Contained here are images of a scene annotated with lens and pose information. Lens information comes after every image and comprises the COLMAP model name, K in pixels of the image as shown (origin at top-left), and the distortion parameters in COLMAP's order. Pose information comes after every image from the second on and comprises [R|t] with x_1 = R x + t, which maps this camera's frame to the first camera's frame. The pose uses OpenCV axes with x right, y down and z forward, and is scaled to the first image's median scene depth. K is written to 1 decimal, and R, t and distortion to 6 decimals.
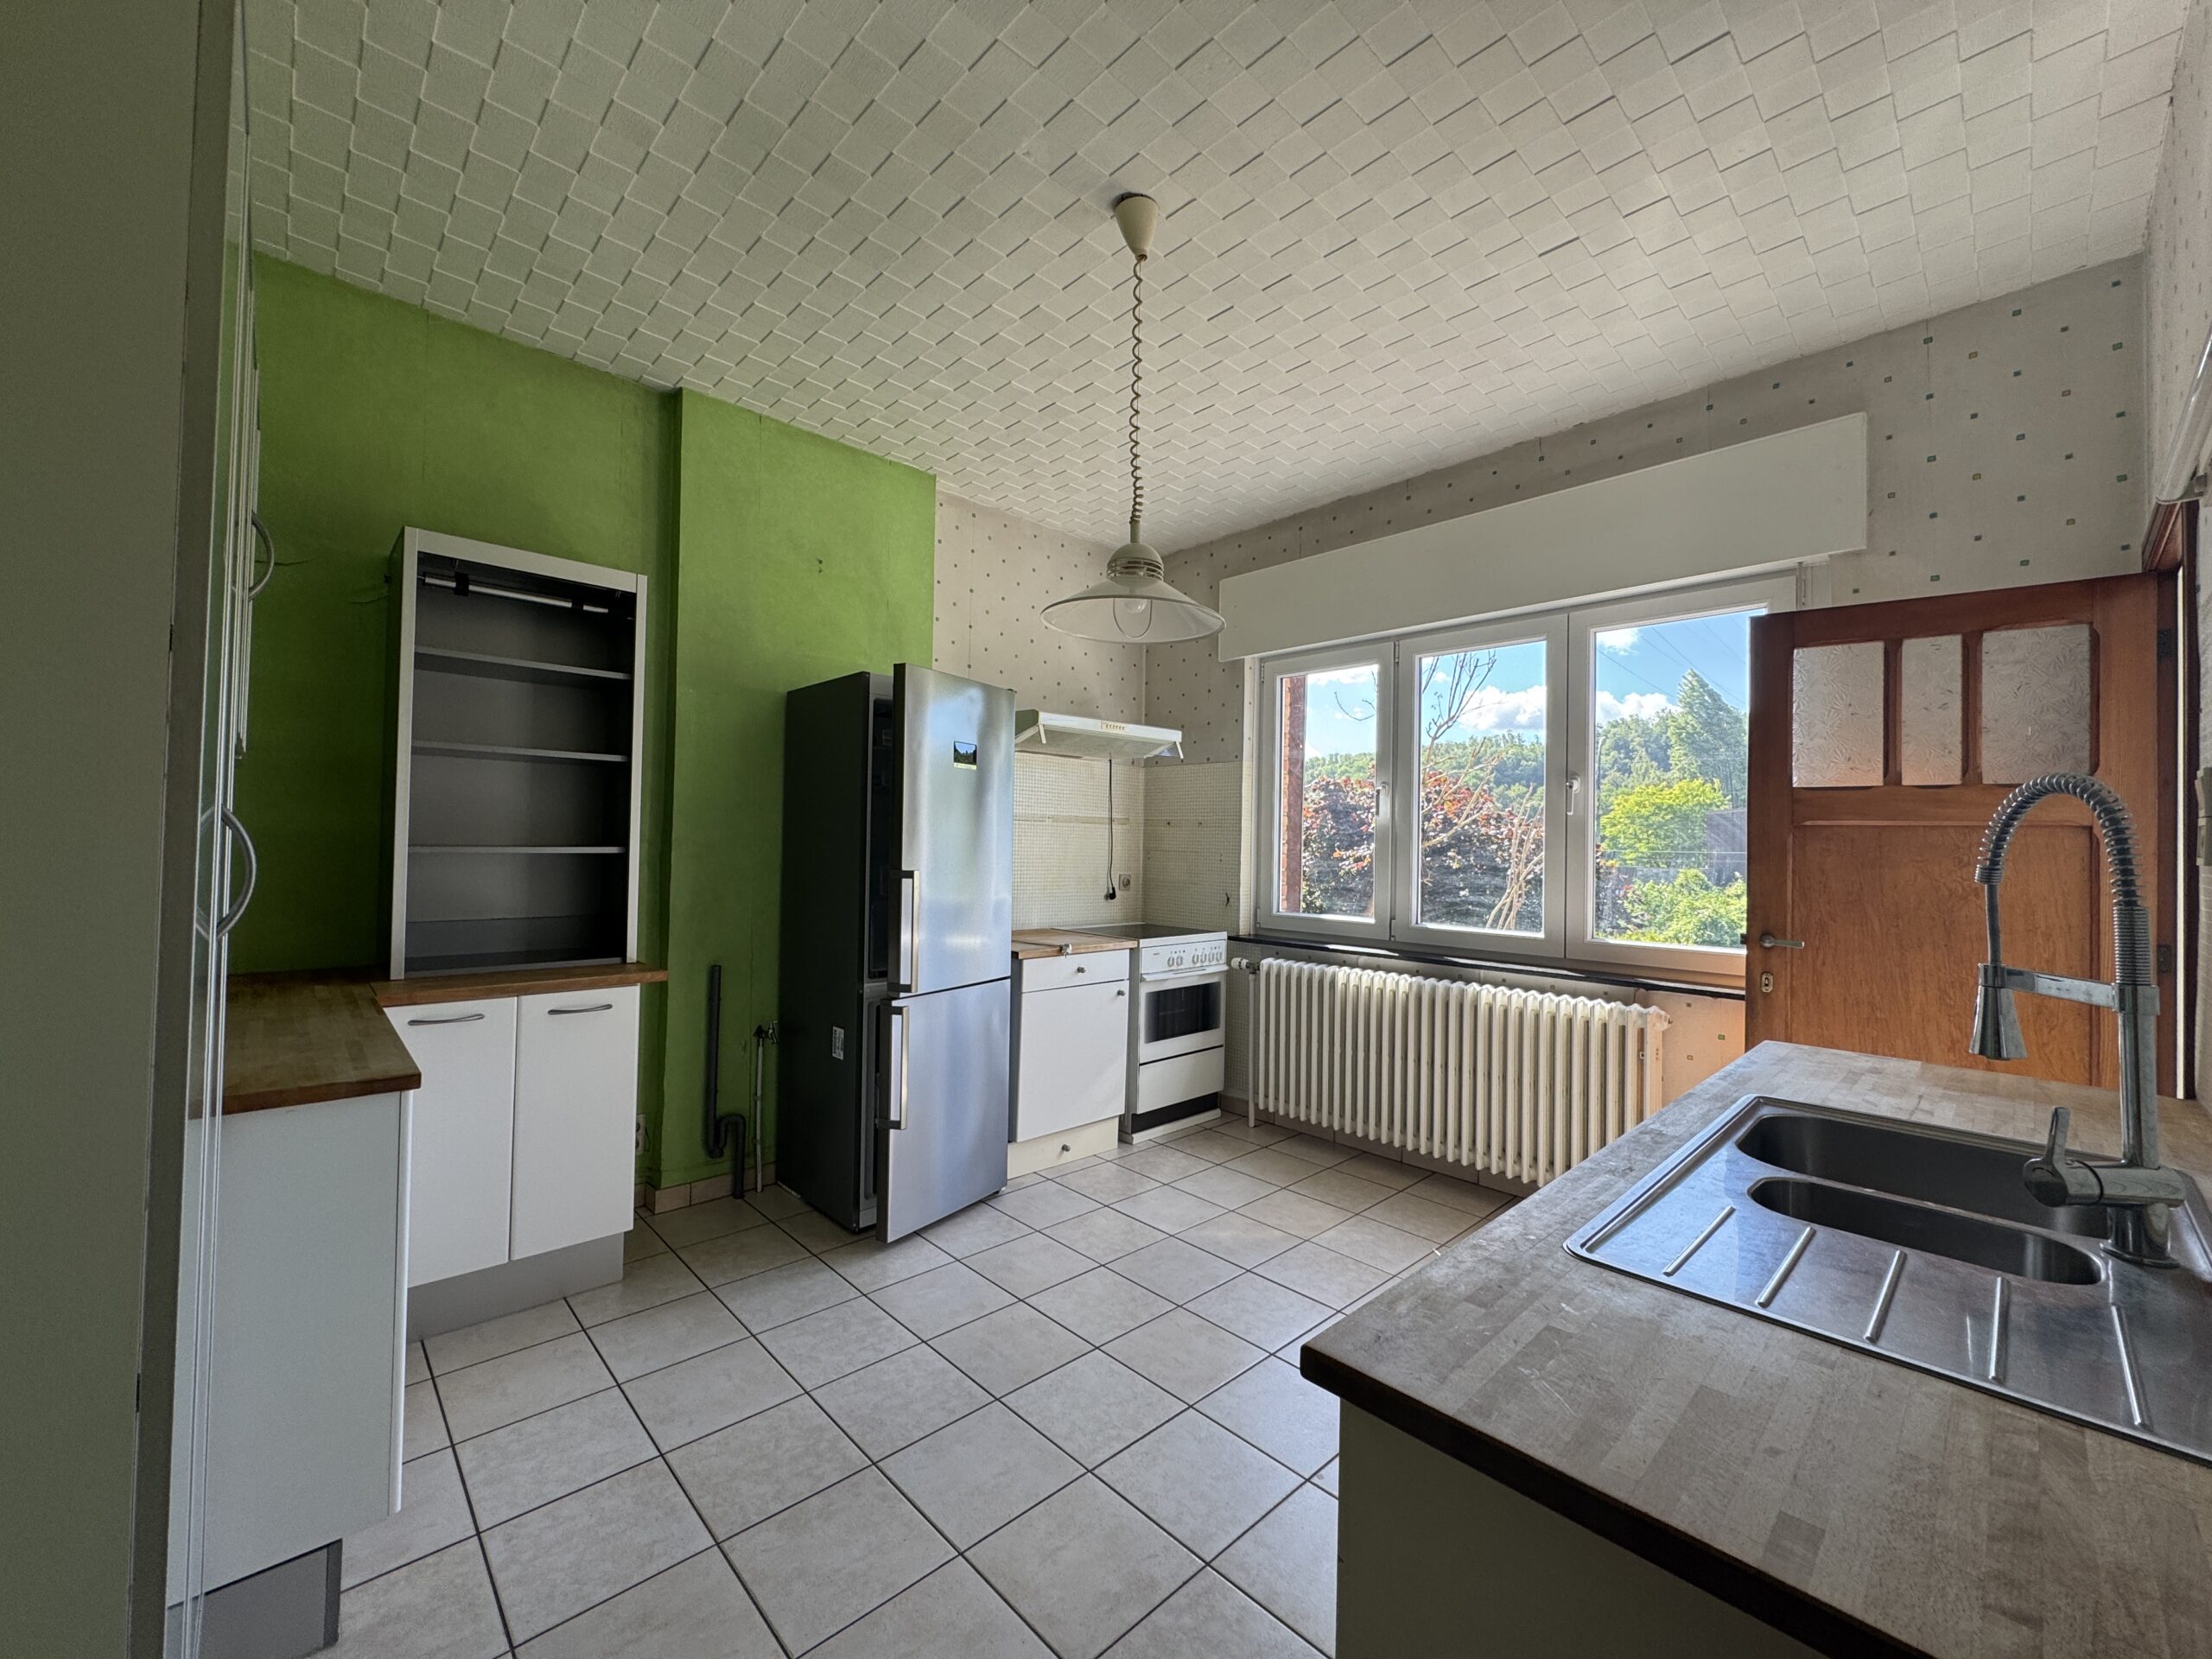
lens RADIAL K [[880.9, 0, 1100.4], [0, 880.9, 832.3], [0, 0, 1]] dist [-0.001889, 0.000063]
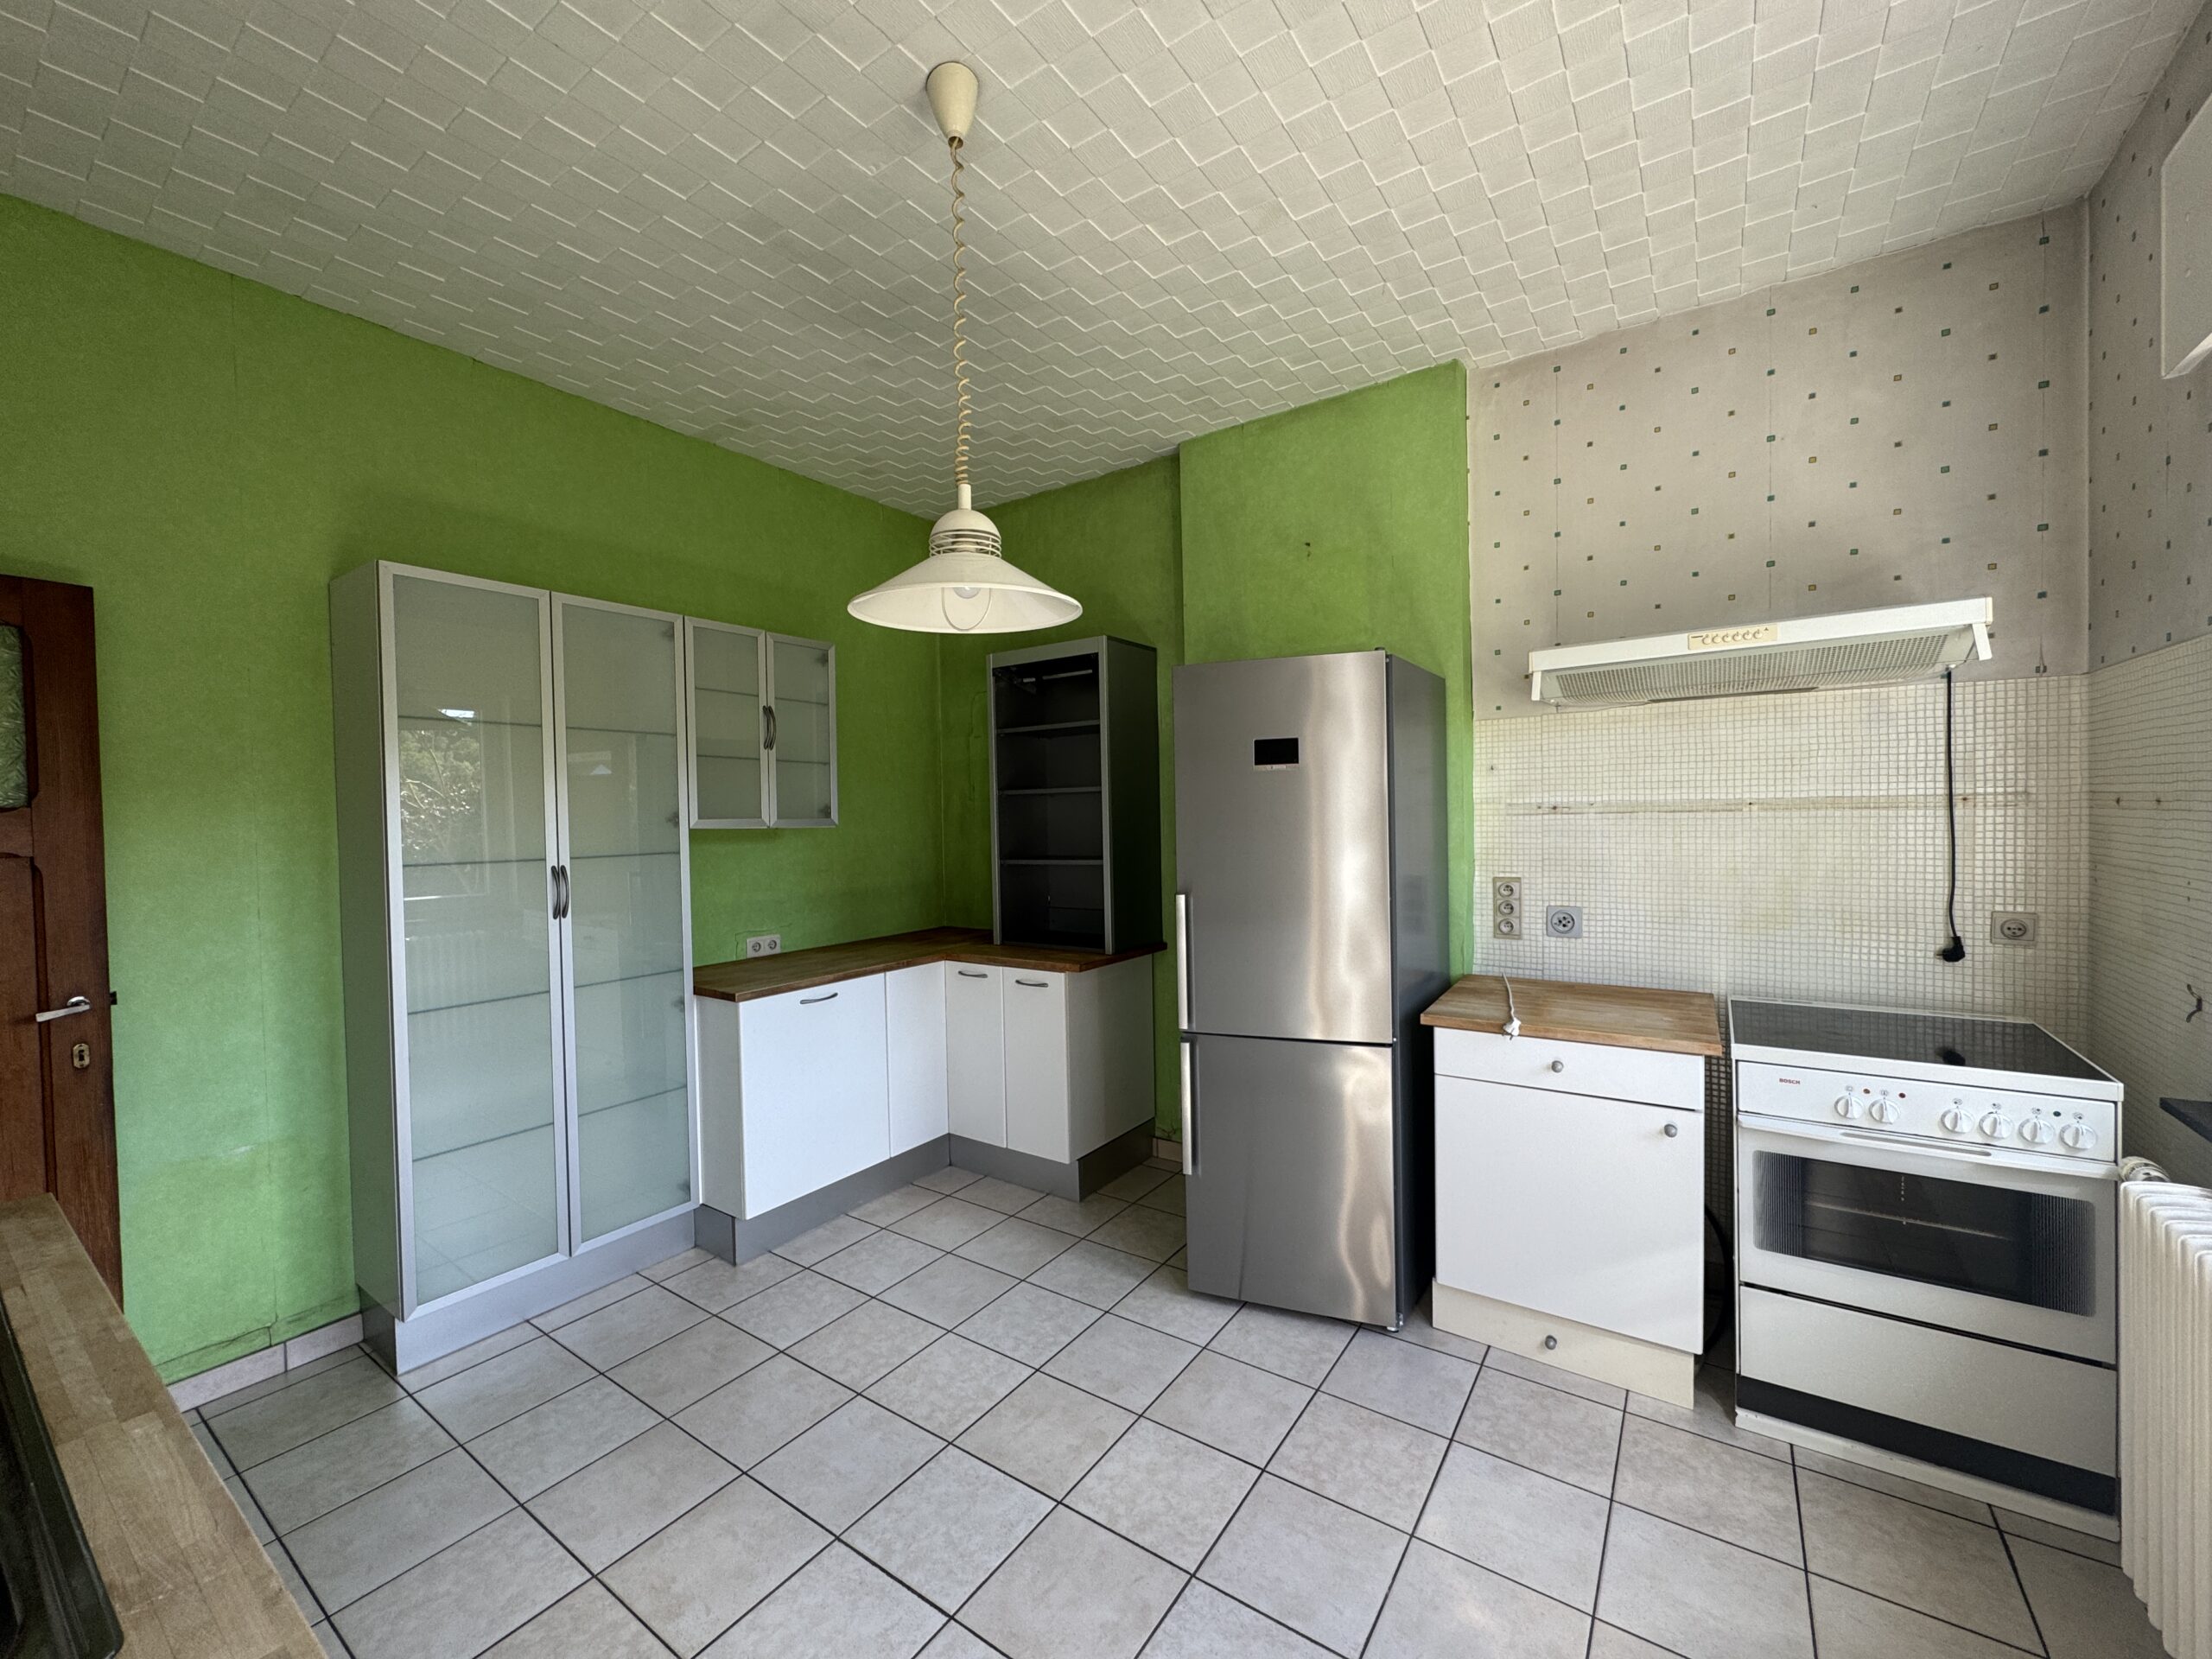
lens RADIAL K [[880.9, 0, 1107.7], [0, 880.9, 828.5], [0, 0, 1]] dist [-0.001889, 0.000063]
pose [[0.206367, -0.004107, -0.978466, 0.481231], [0.042760, 0.999074, 0.004825, -0.024186], [0.977540, -0.042835, 0.206351, 0.538335]]
